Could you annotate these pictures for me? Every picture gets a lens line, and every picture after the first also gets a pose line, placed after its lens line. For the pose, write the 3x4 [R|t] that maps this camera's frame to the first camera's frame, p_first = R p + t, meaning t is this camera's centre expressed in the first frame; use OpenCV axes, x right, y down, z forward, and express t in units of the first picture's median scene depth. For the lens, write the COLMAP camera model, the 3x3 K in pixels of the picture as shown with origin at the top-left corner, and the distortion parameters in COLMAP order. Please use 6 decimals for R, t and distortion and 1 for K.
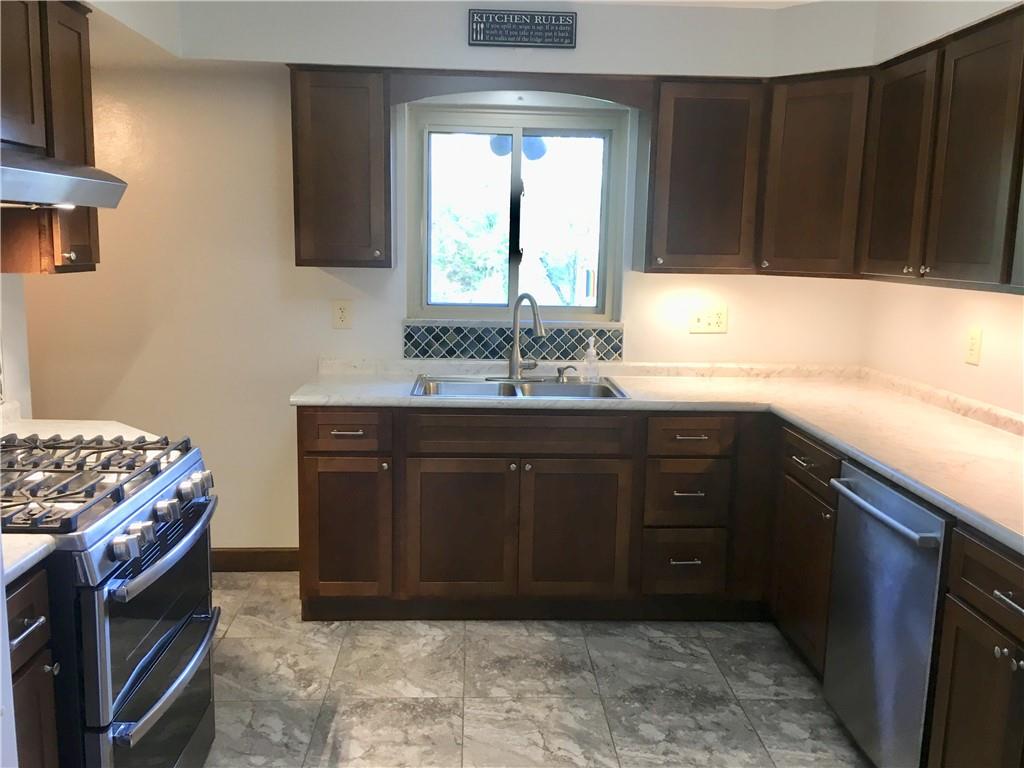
lens RADIAL K [[872.4, 0, 512.0], [0, 872.4, 384.0], [0, 0, 1]] dist [0.010876, 0.001769]
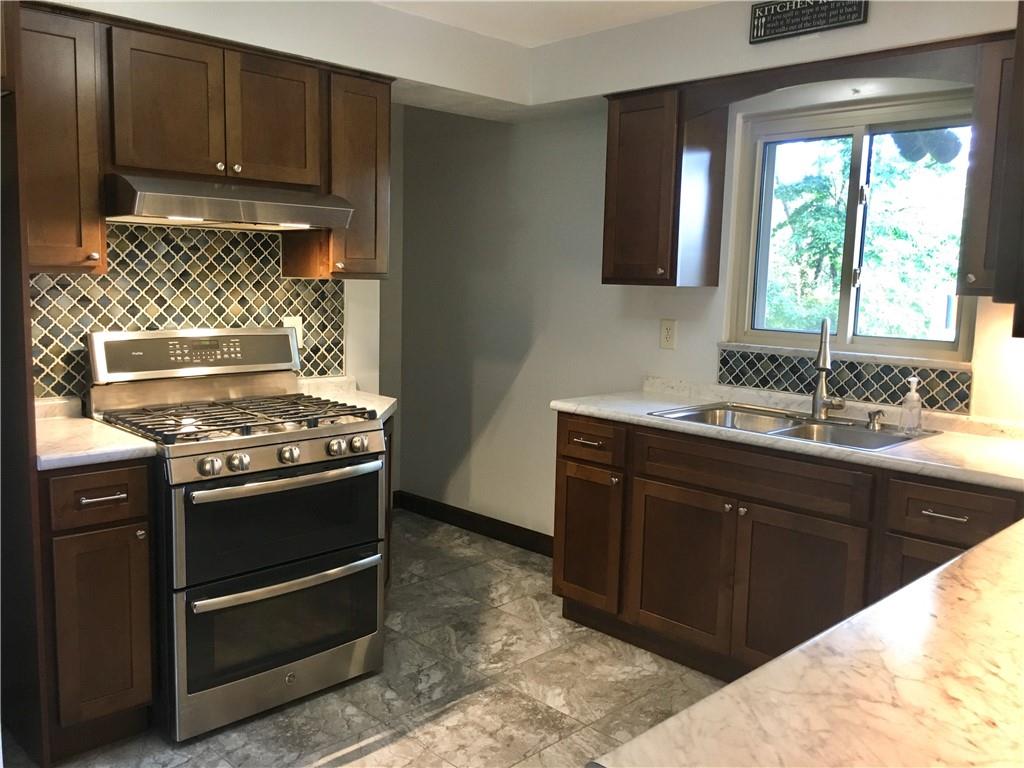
lens RADIAL K [[871.0, 0, 512.0], [0, 871.0, 384.0], [0, 0, 1]] dist [0.106607, -0.203590]
pose [[0.668243, 0.089585, -0.738529, 0.480610], [-0.129192, 0.991614, 0.003388, -0.003823], [0.732639, 0.093148, 0.674213, 0.215210]]
